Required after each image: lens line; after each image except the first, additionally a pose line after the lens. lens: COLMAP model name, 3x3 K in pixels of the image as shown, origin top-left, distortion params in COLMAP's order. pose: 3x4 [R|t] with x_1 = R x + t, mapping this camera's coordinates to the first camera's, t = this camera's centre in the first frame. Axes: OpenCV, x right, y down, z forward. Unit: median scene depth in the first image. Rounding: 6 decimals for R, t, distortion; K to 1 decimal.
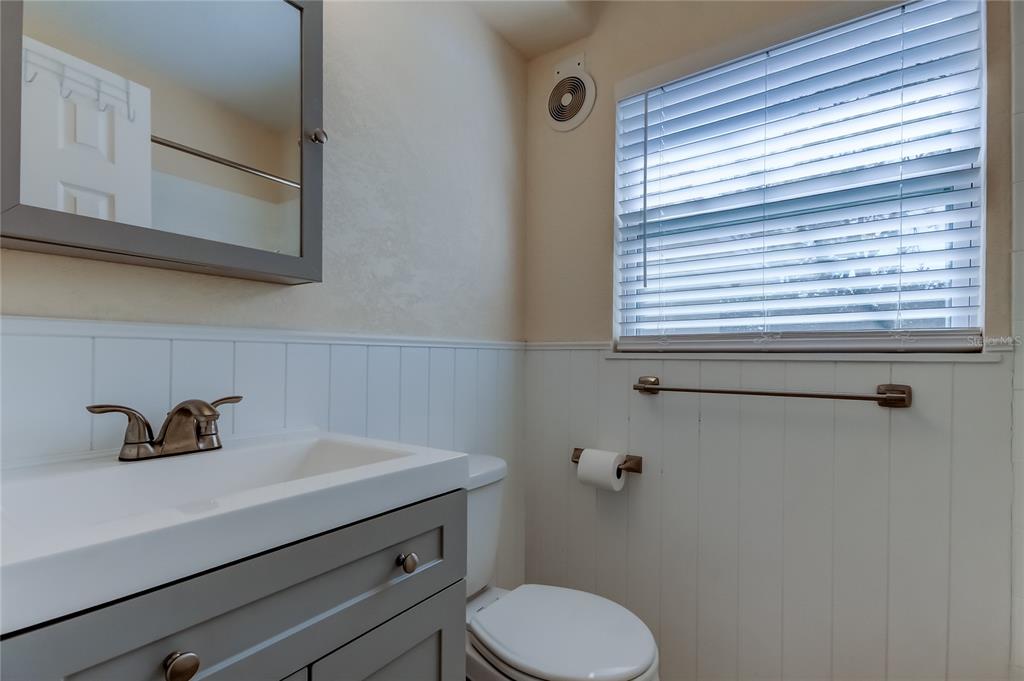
lens RADIAL K [[476.6, 0, 528.1], [0, 476.6, 350.9], [0, 0, 1]] dist [0.006300, -0.001169]
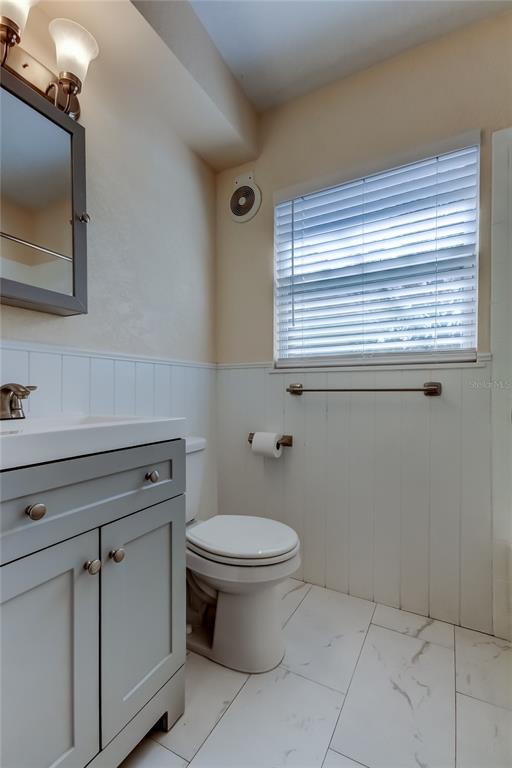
lens RADIAL K [[355.8, 0, 260.6], [0, 355.8, 408.1], [0, 0, 1]] dist [0.007216, -0.000648]
pose [[0.992108, -0.014691, 0.124525, -0.014447], [0.008290, 0.998625, 0.051770, 0.083346], [-0.125114, -0.050329, 0.990865, -0.186356]]
